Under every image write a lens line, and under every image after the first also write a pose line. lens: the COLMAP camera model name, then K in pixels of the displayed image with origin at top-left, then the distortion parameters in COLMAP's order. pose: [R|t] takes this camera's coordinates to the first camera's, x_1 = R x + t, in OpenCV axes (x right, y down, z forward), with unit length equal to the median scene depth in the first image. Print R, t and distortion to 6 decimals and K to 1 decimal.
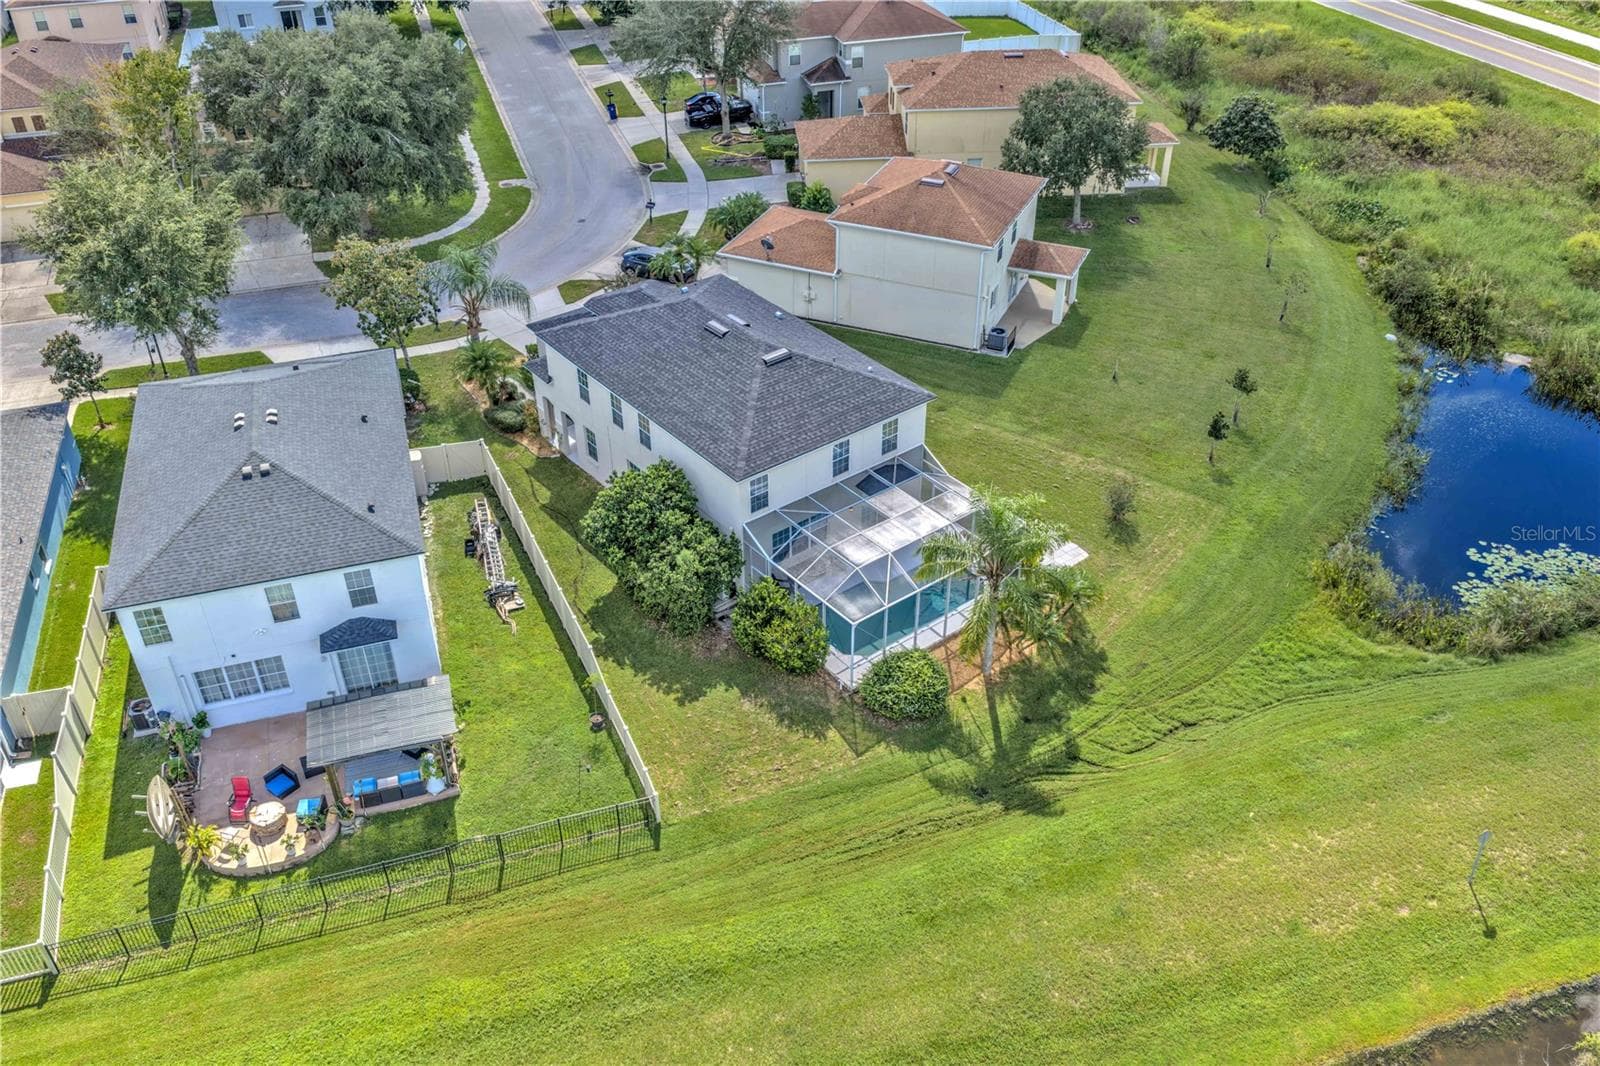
lens RADIAL K [[1325.2, 0, 786.5], [0, 1325.2, 531.8], [0, 0, 1]] dist [-0.005240, -0.006069]
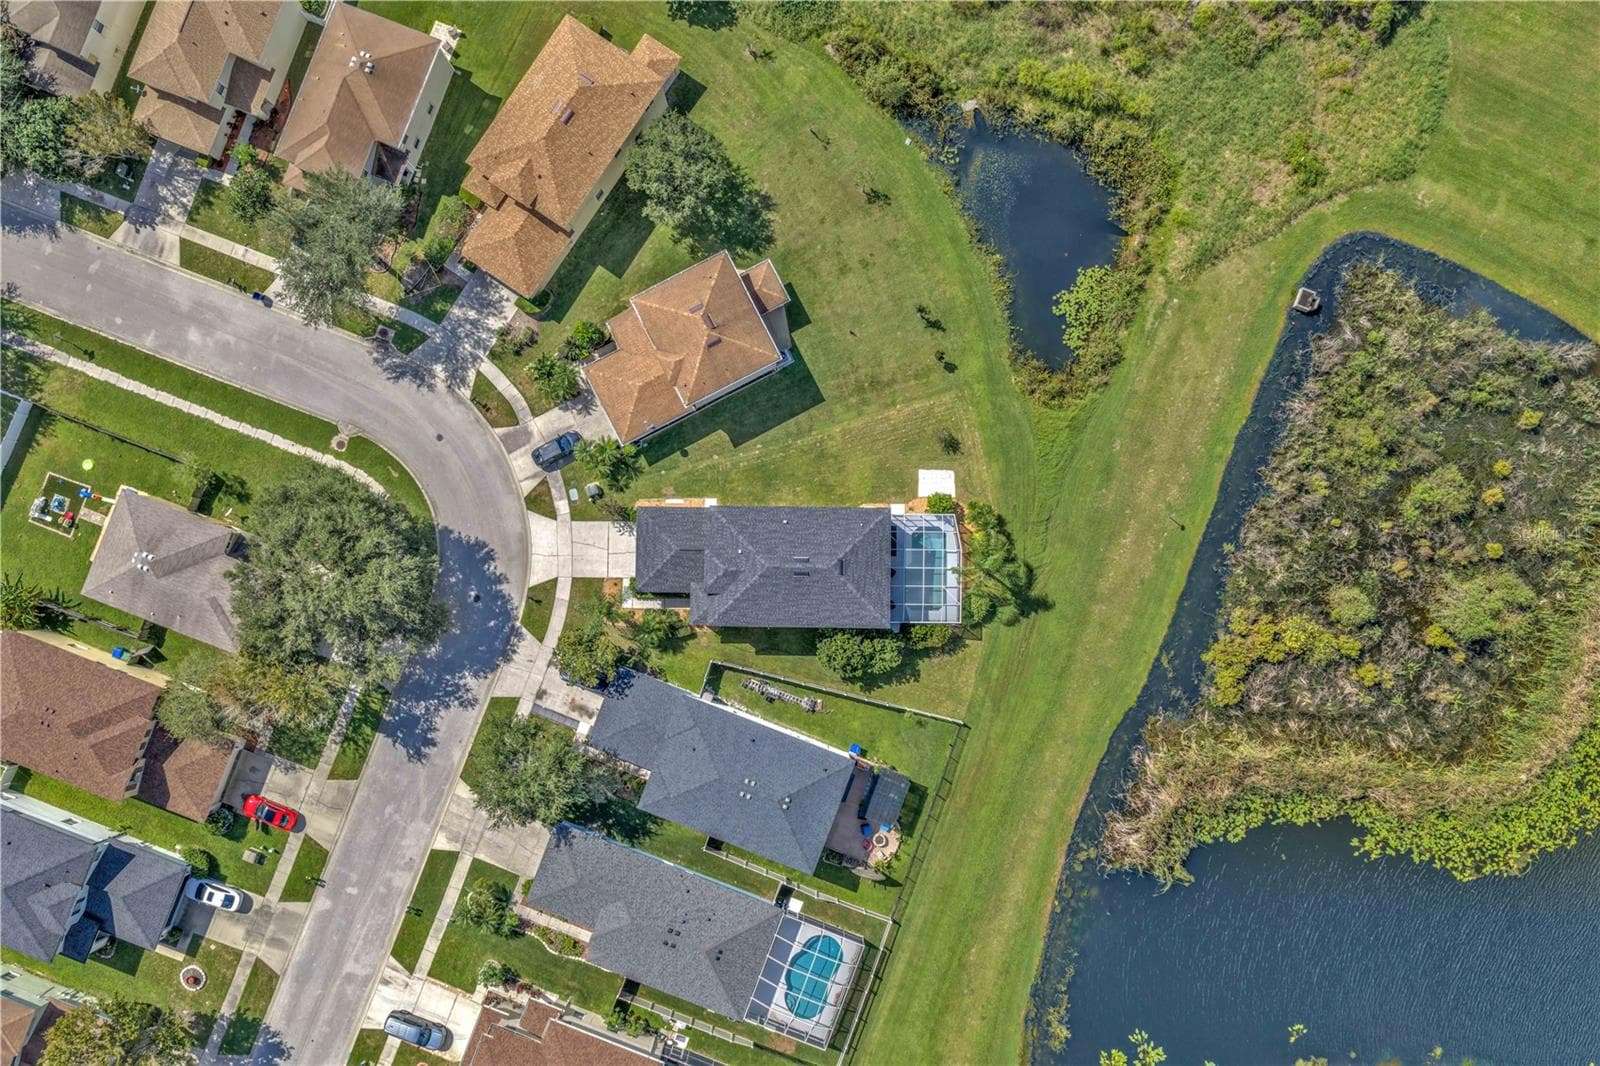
lens RADIAL K [[1325.2, 0, 786.5], [0, 1325.2, 531.8], [0, 0, 1]] dist [-0.005240, -0.006069]
pose [[0.623066, -0.782167, 0.001920, -0.019529], [0.459758, 0.368223, 0.808105, -1.983418], [-0.632780, -0.502620, 0.589035, -0.136011]]
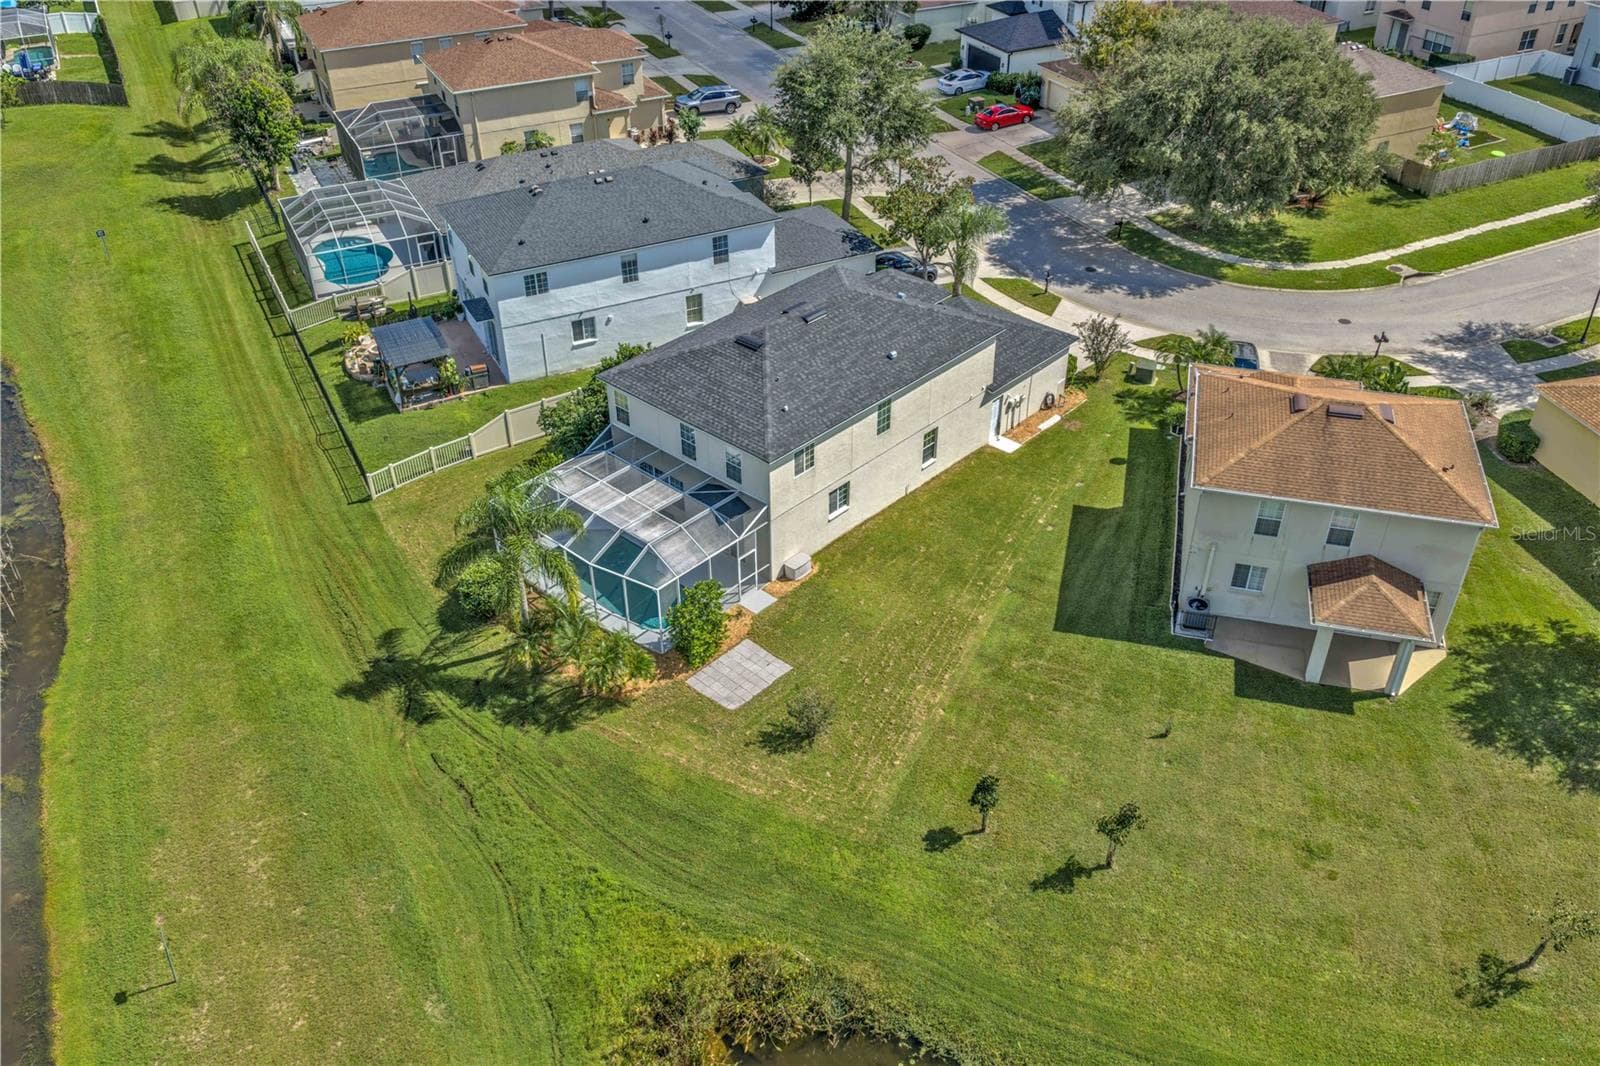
lens RADIAL K [[1325.2, 0, 786.5], [0, 1325.2, 531.8], [0, 0, 1]] dist [-0.005240, -0.006069]
pose [[0.159545, 0.572636, -0.804135, 0.958285], [-0.563862, 0.721480, 0.401903, -0.480289], [0.810312, 0.389299, 0.437996, 0.681016]]
